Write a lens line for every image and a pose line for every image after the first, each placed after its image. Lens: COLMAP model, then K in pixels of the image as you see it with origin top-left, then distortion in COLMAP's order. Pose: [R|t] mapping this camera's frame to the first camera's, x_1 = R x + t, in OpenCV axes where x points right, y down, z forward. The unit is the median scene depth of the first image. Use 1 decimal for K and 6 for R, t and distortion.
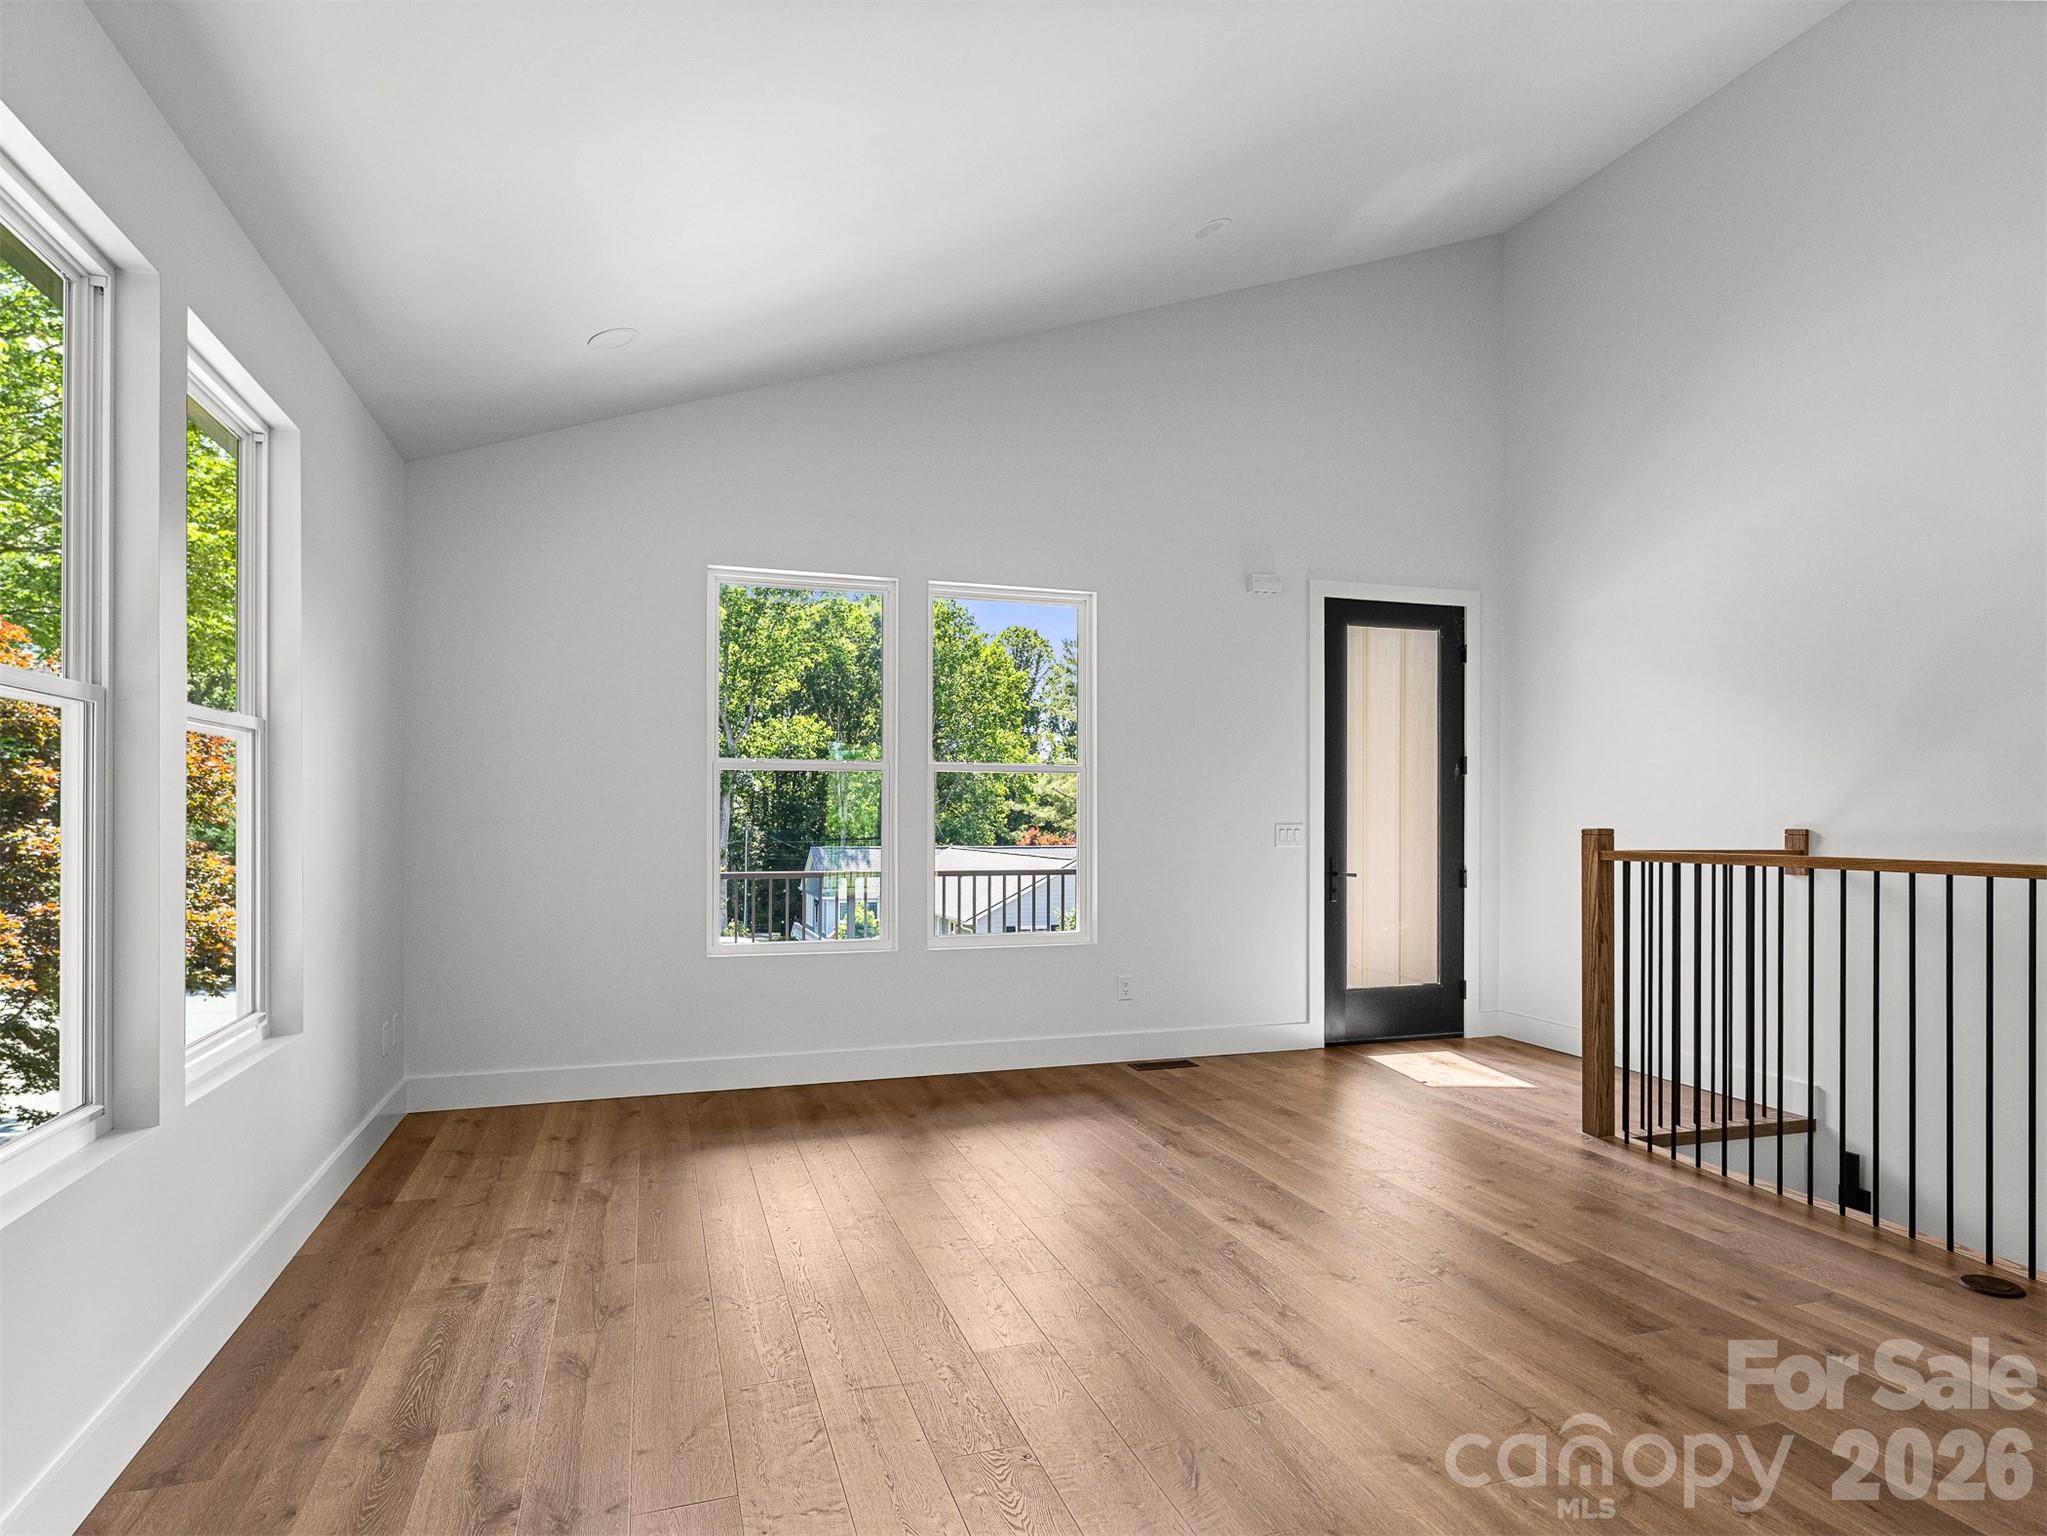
lens RADIAL K [[1131.8, 0, 1023.3], [0, 1131.8, 810.8], [0, 0, 1]] dist [0.006520, -0.002002]
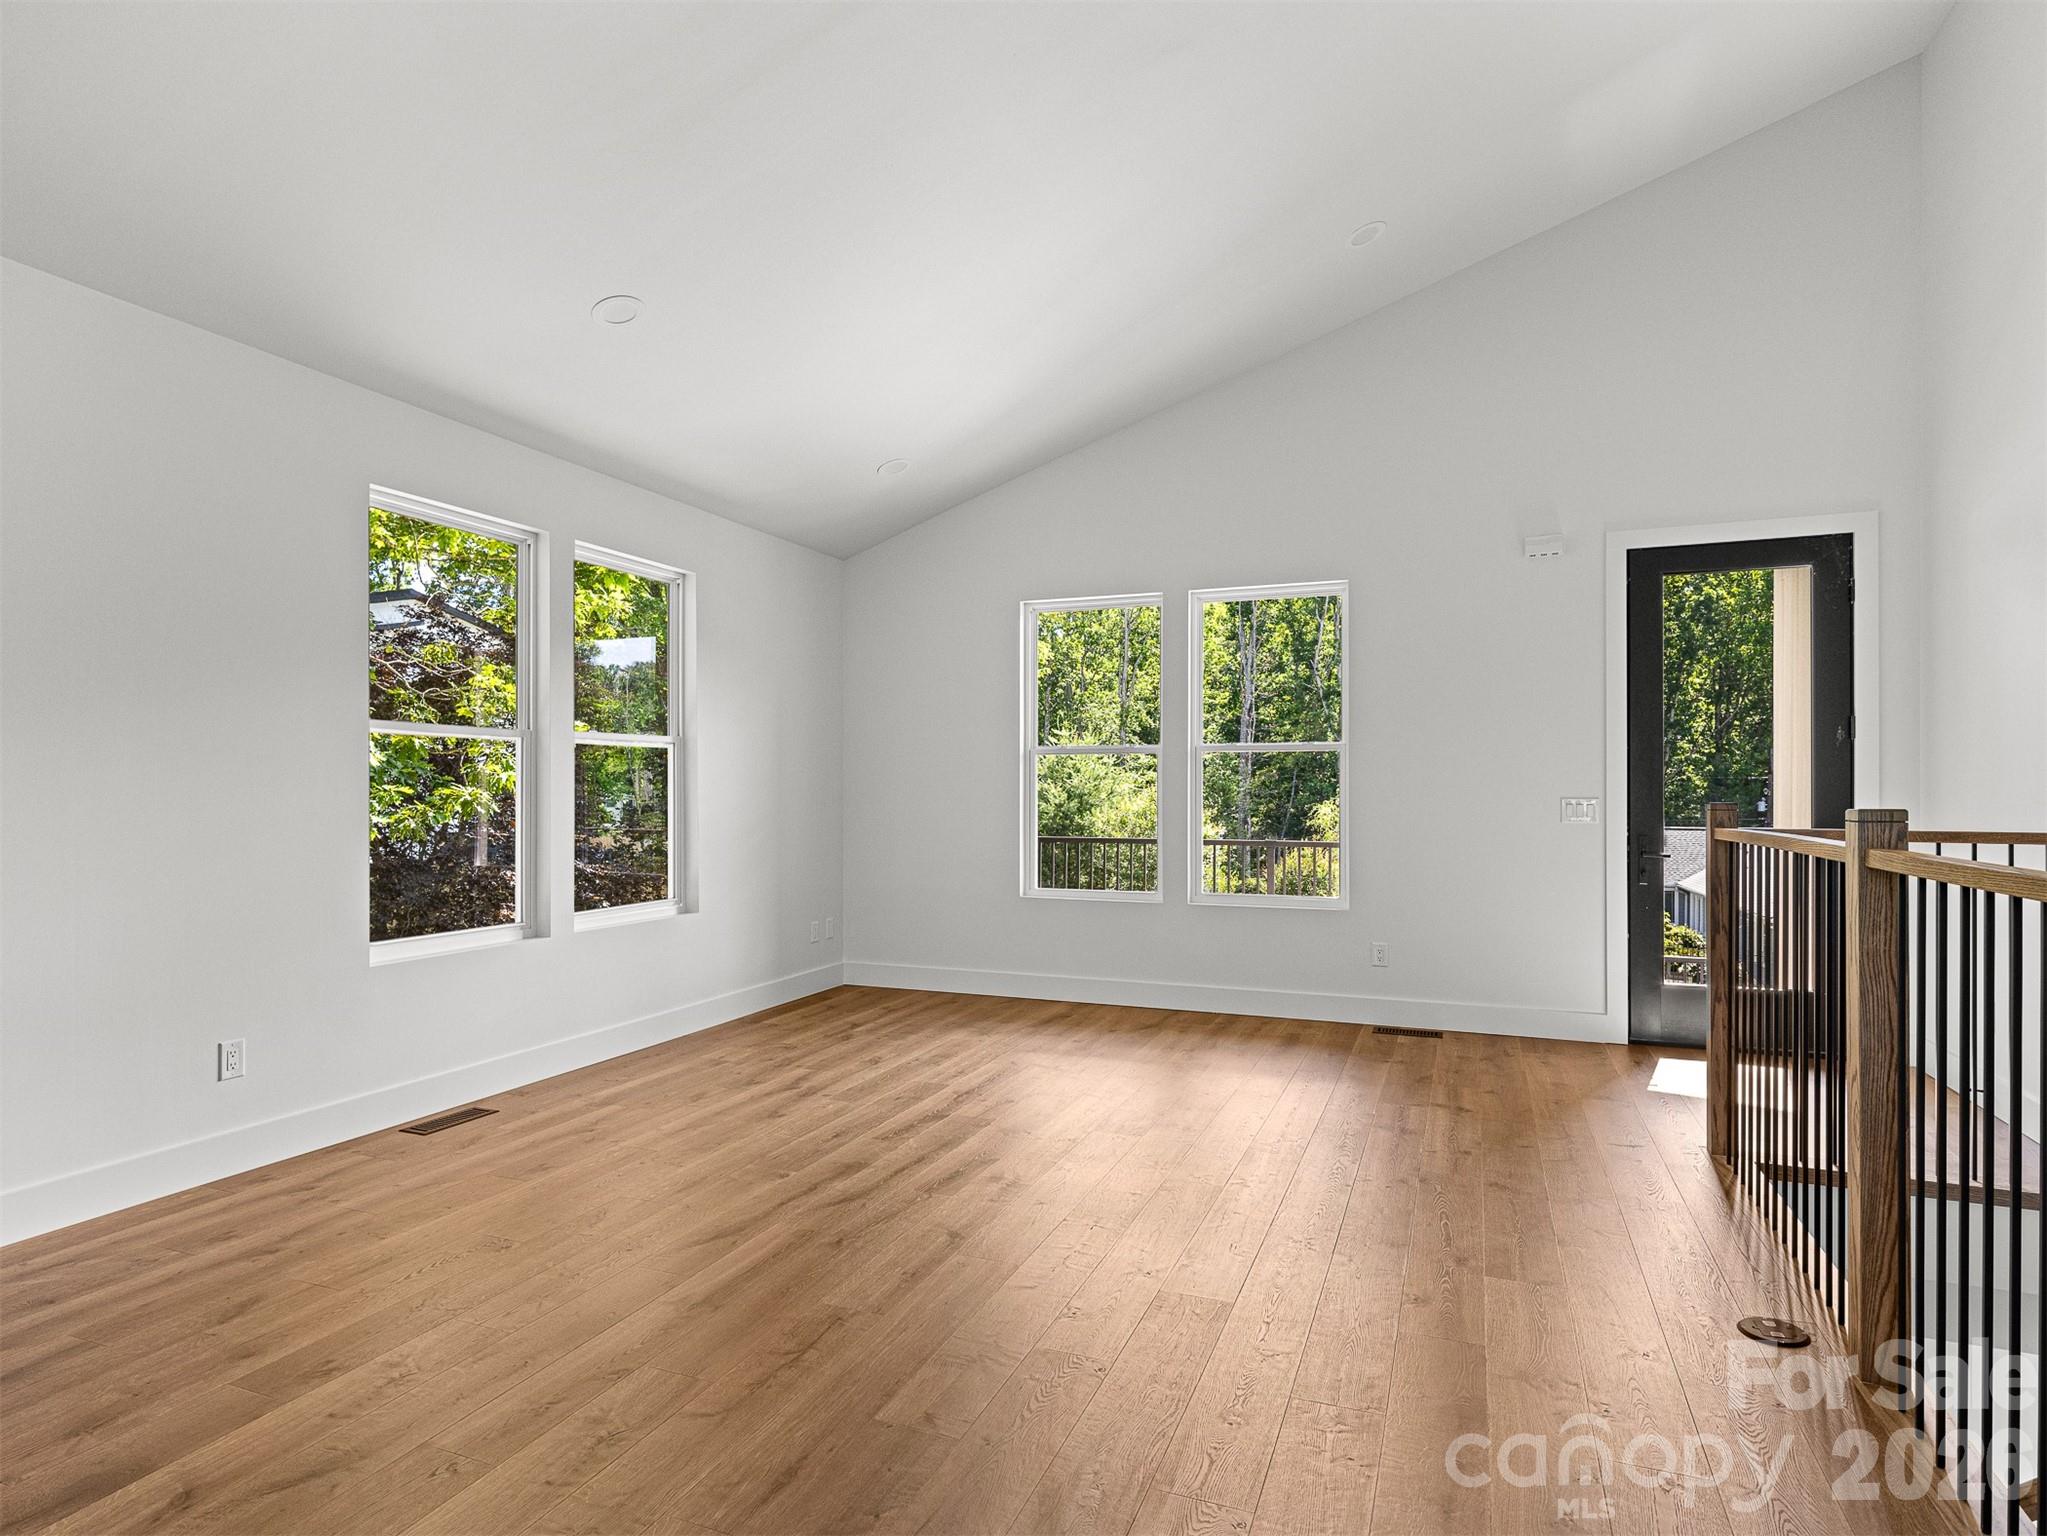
lens RADIAL K [[1131.8, 0, 1012.5], [0, 1131.8, 786.7], [0, 0, 1]] dist [0.006520, -0.002002]
pose [[0.758561, -0.002553, -0.651597, 0.587224], [0.002851, 0.999996, -0.000598, 0.001191], [0.651596, -0.001404, 0.758565, -0.015277]]
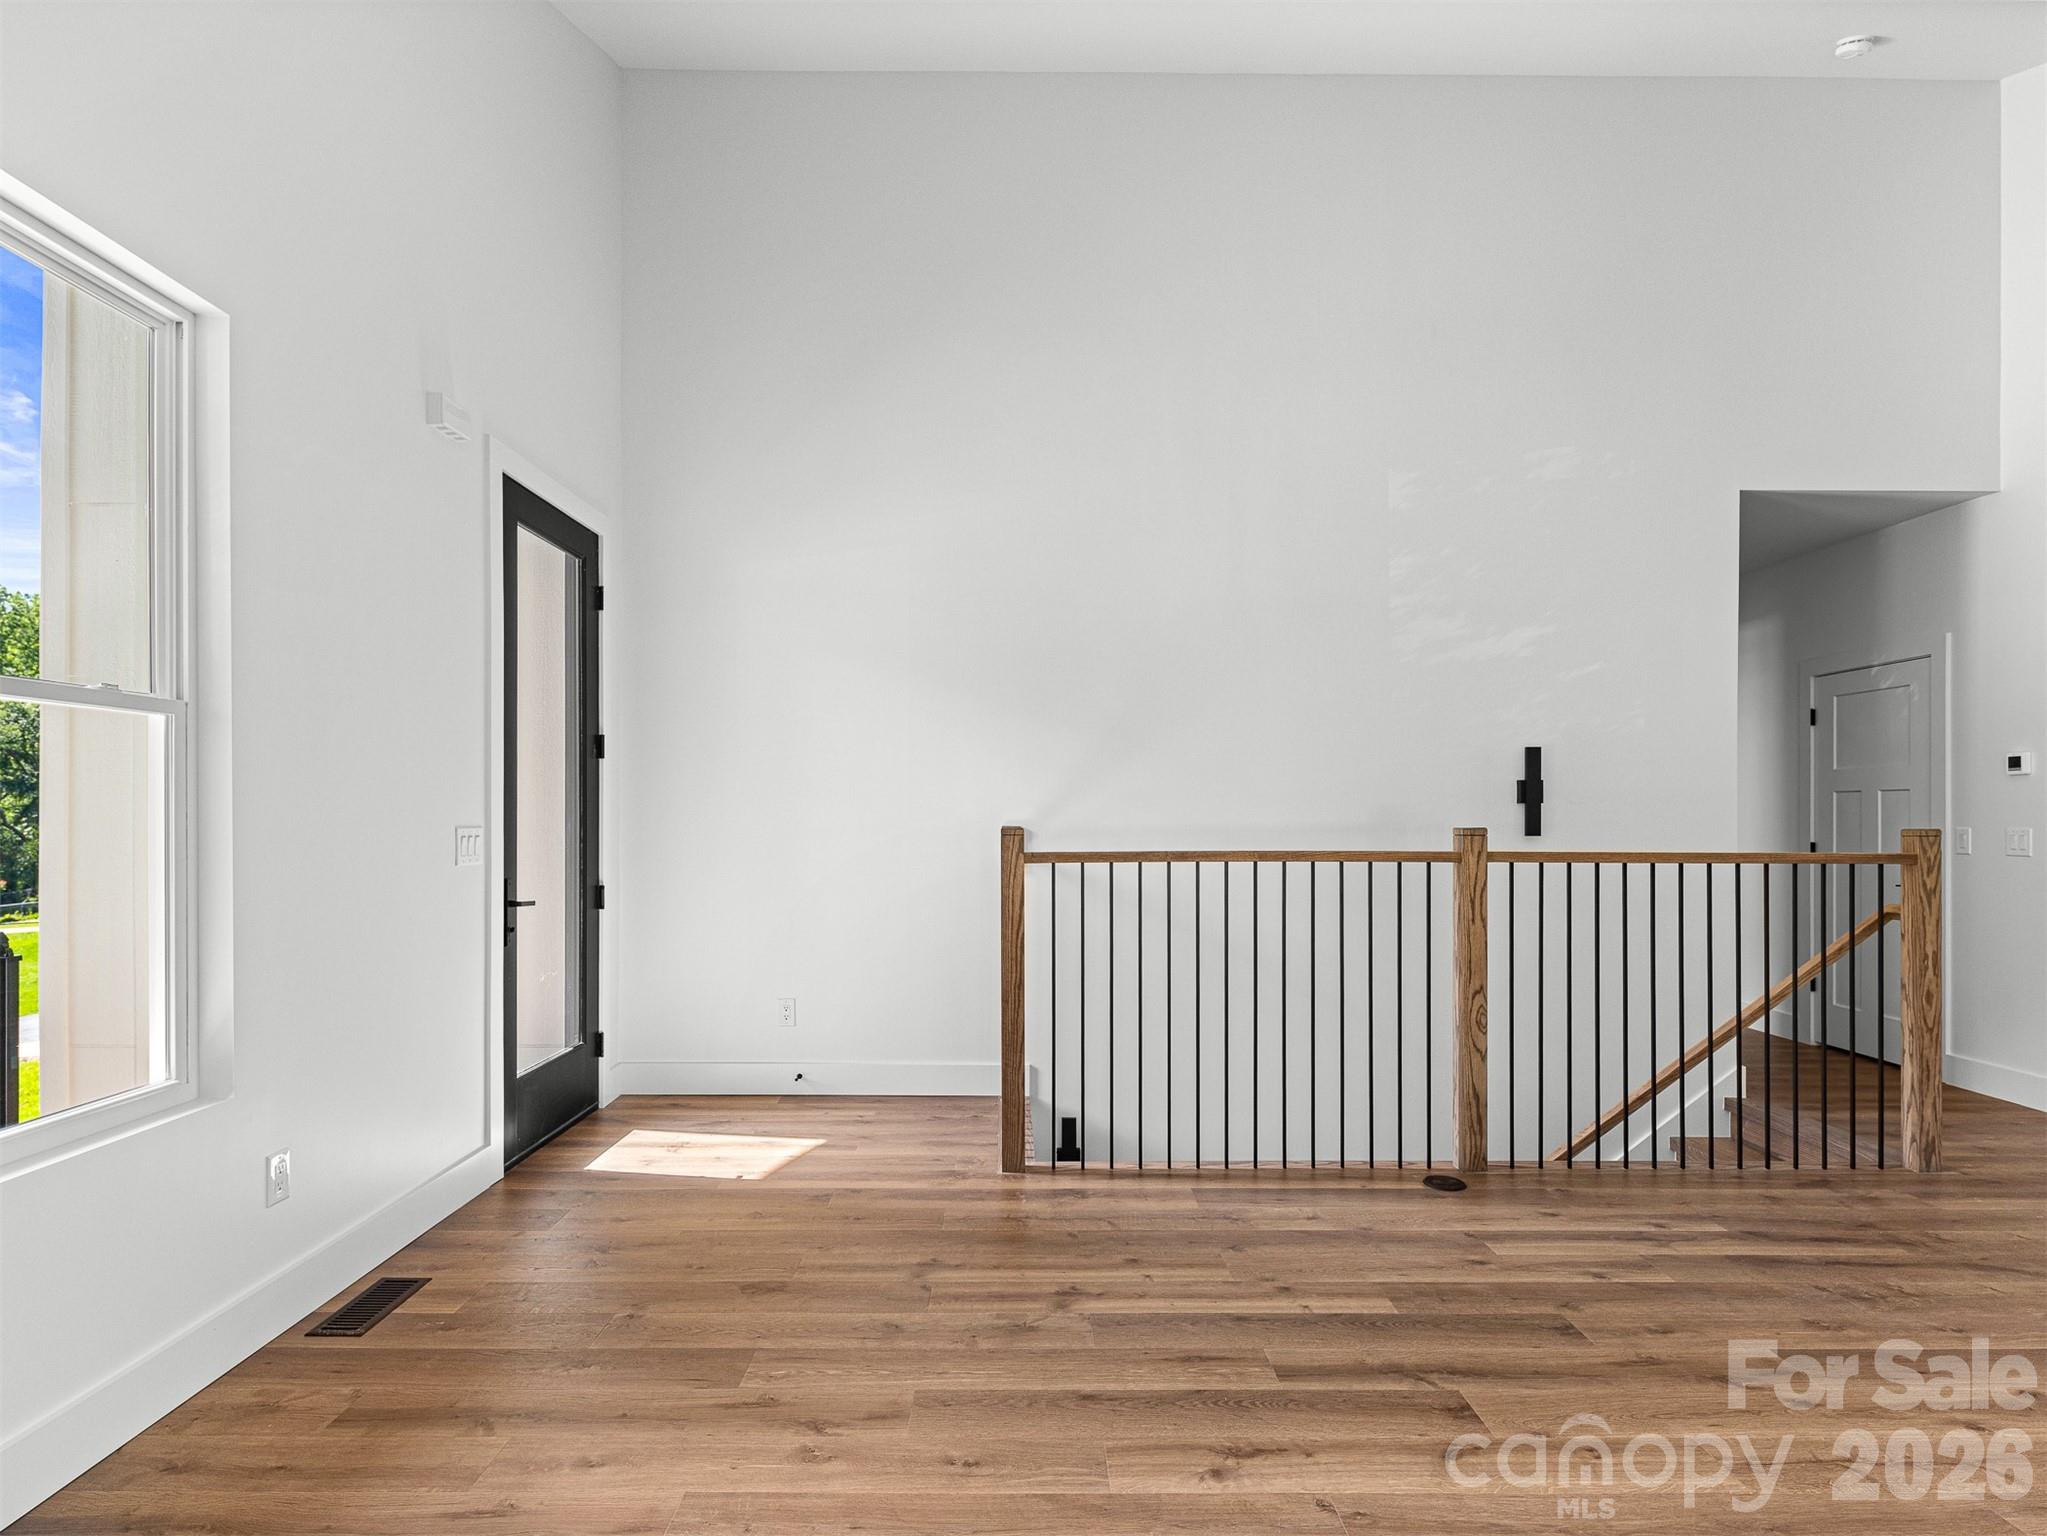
lens RADIAL K [[1131.8, 0, 1008.4], [0, 1131.8, 806.0], [0, 0, 1]] dist [0.006520, -0.002002]
pose [[0.313975, -0.000374, 0.949431, -0.308253], [-0.003996, 0.999991, 0.001715, -0.003333], [-0.949423, -0.004332, 0.313971, 0.640365]]
